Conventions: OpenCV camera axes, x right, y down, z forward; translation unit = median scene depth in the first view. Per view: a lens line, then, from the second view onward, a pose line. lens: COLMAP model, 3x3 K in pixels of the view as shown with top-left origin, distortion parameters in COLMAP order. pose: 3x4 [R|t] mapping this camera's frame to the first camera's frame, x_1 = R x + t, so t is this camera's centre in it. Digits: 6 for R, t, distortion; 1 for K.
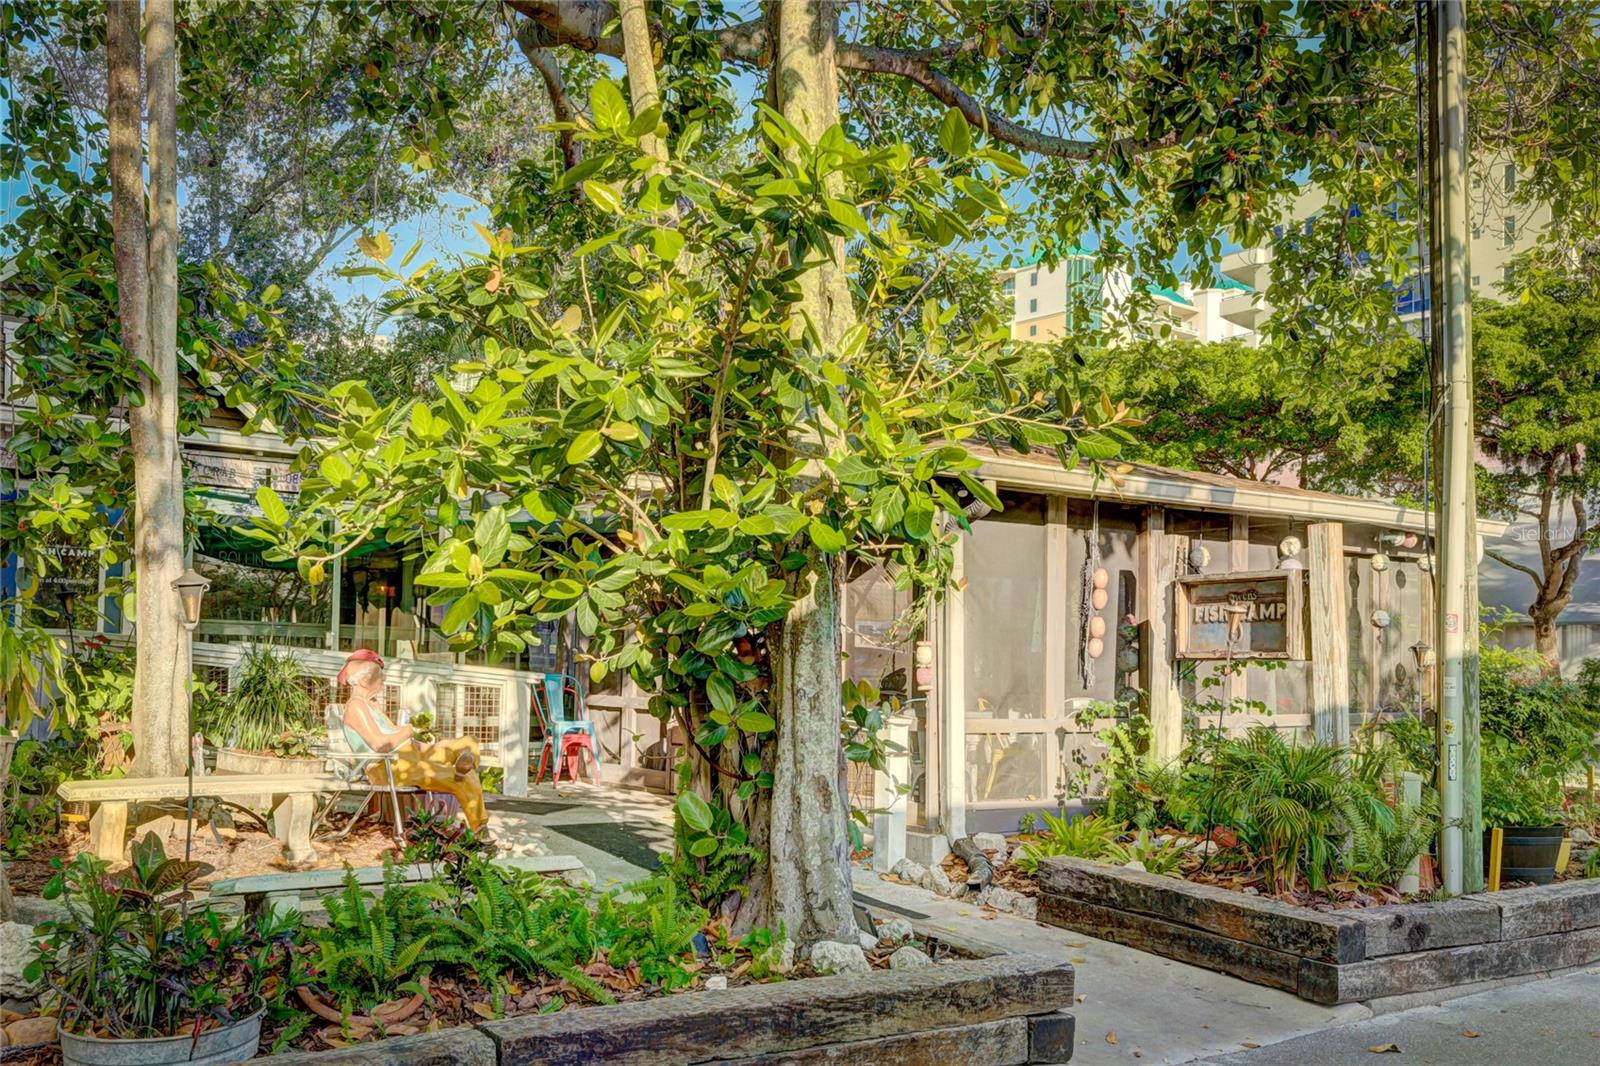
lens RADIAL K [[1516.6, 0, 800.6], [0, 1516.6, 540.0], [0, 0, 1]] dist [0.092817, 0.000000]
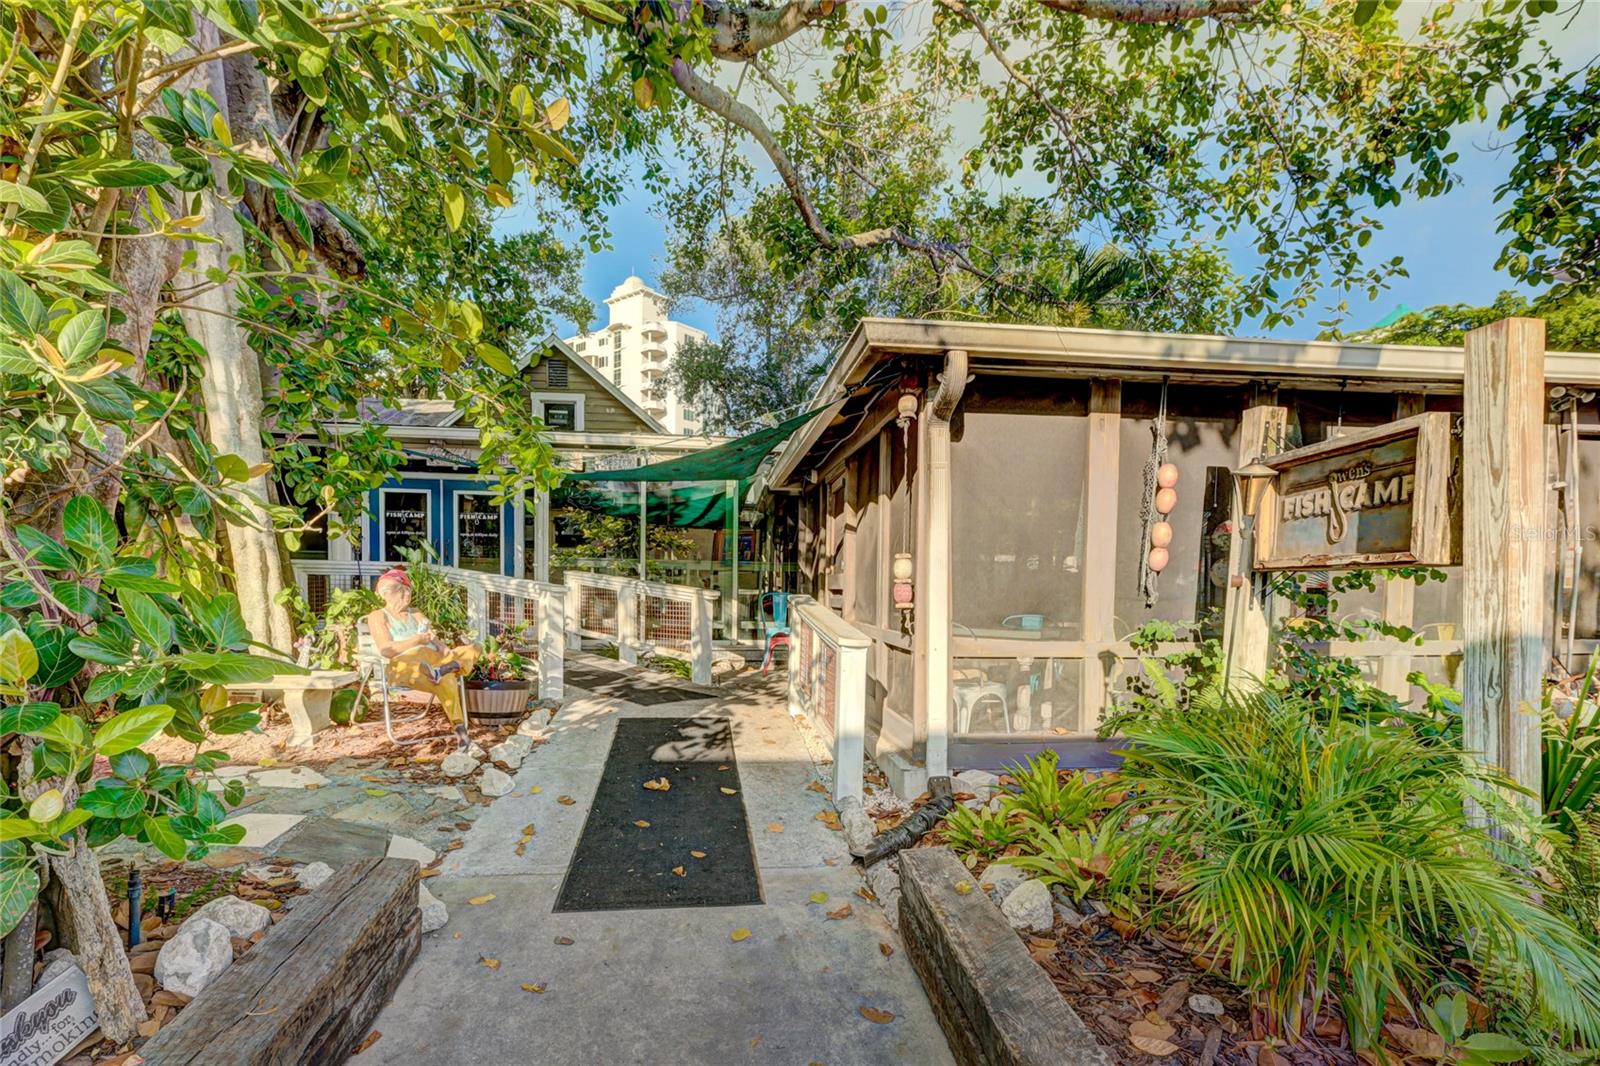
lens RADIAL K [[720.7, 0, 797.1], [0, 720.7, 604.2], [0, 0, 1]] dist [-0.001920, 0.000460]
pose [[0.855944, 0.010940, -0.516954, 0.231556], [0.039453, 0.995480, 0.086390, 0.053933], [0.515562, -0.094340, 0.851643, 0.562587]]
